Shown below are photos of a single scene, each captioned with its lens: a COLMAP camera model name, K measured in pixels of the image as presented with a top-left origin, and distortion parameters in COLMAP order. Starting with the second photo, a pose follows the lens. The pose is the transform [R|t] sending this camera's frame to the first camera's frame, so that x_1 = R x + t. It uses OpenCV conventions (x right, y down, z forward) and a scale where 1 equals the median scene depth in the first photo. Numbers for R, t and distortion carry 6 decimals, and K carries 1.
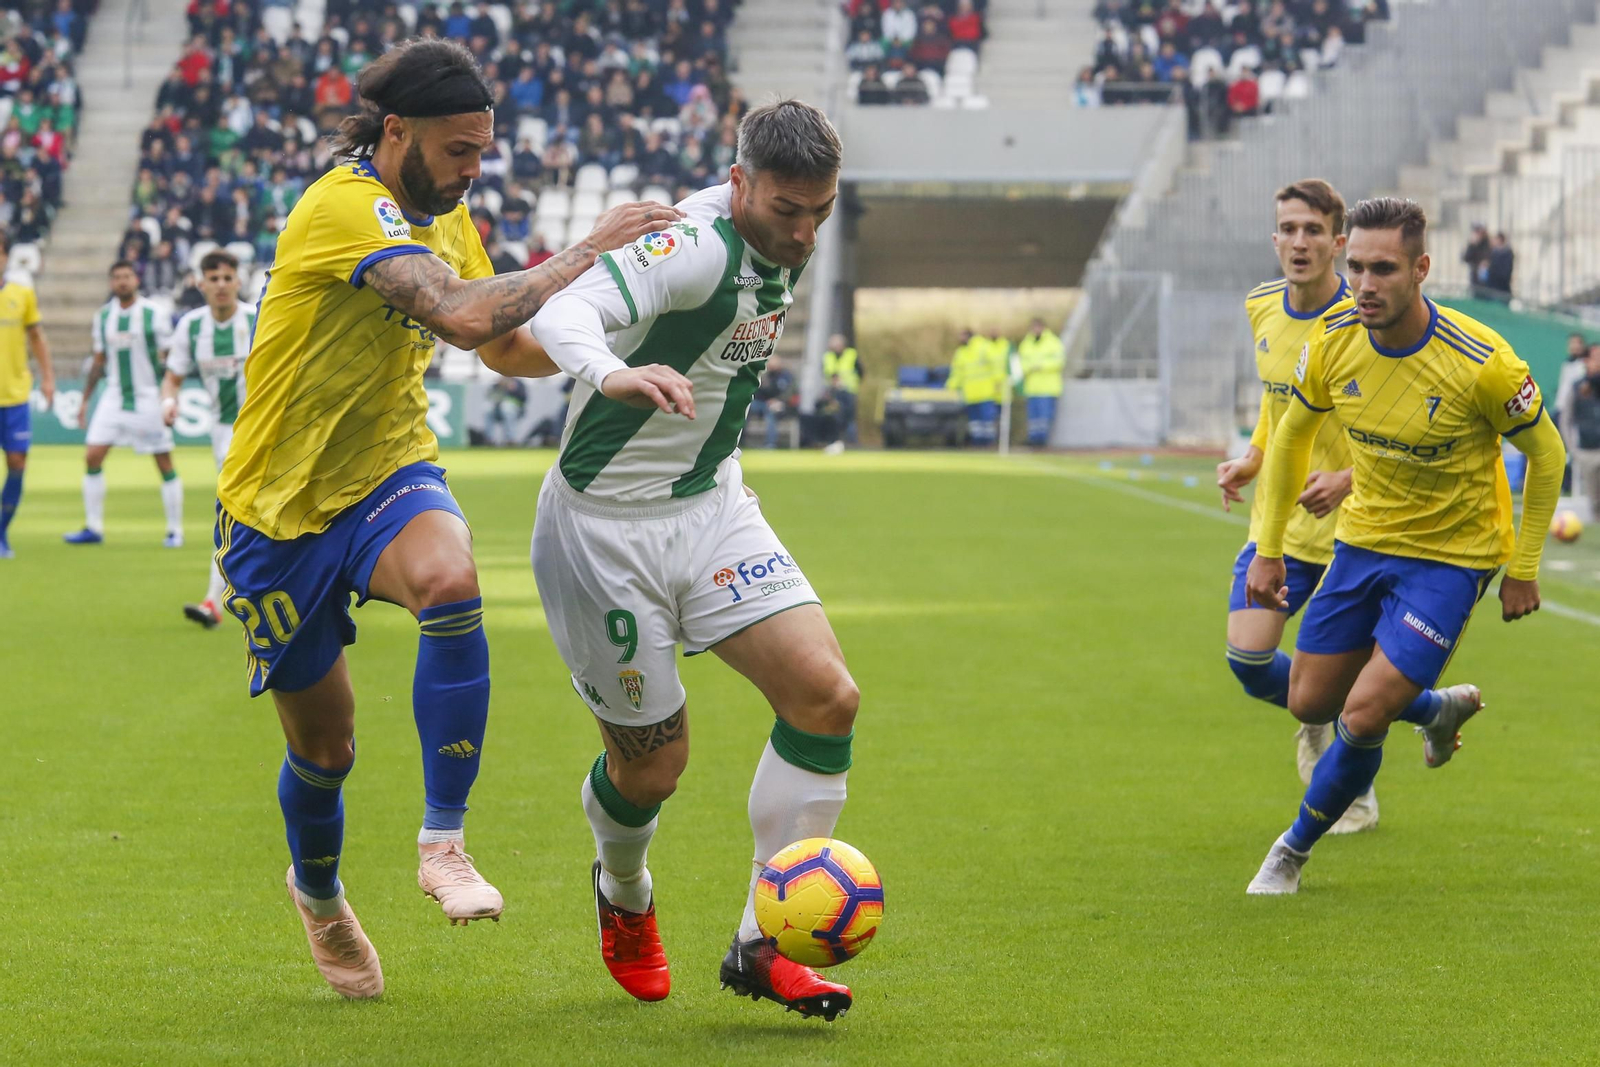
lens RADIAL K [[6572.8, 0, 800.0], [0, 6572.8, 533.5], [0, 0, 1]] dist [-0.132720, -5.750770]
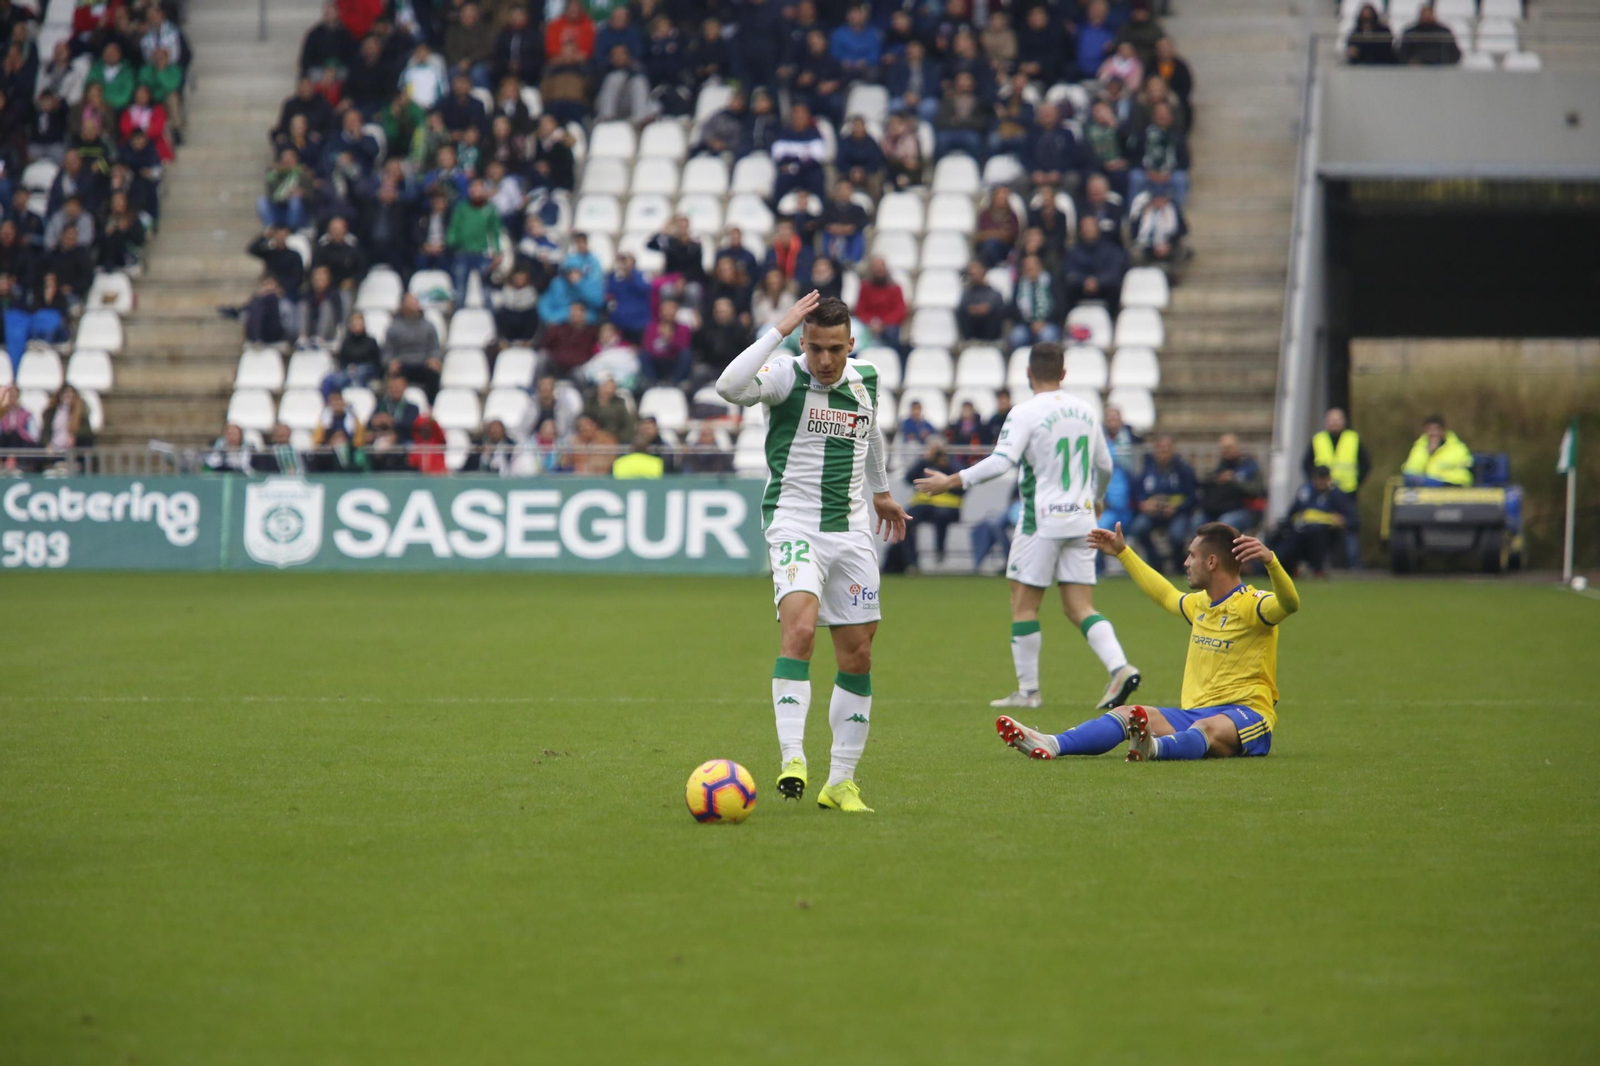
lens RADIAL K [[6572.8, 0, 800.0], [0, 6572.8, 533.0], [0, 0, 1]] dist [-0.132720, -5.750770]
pose [[0.998914, -0.000360, -0.046594, -0.016192], [0.000079, 0.999982, -0.006036, -0.013087], [0.046595, 0.006025, 0.998896, 0.324586]]
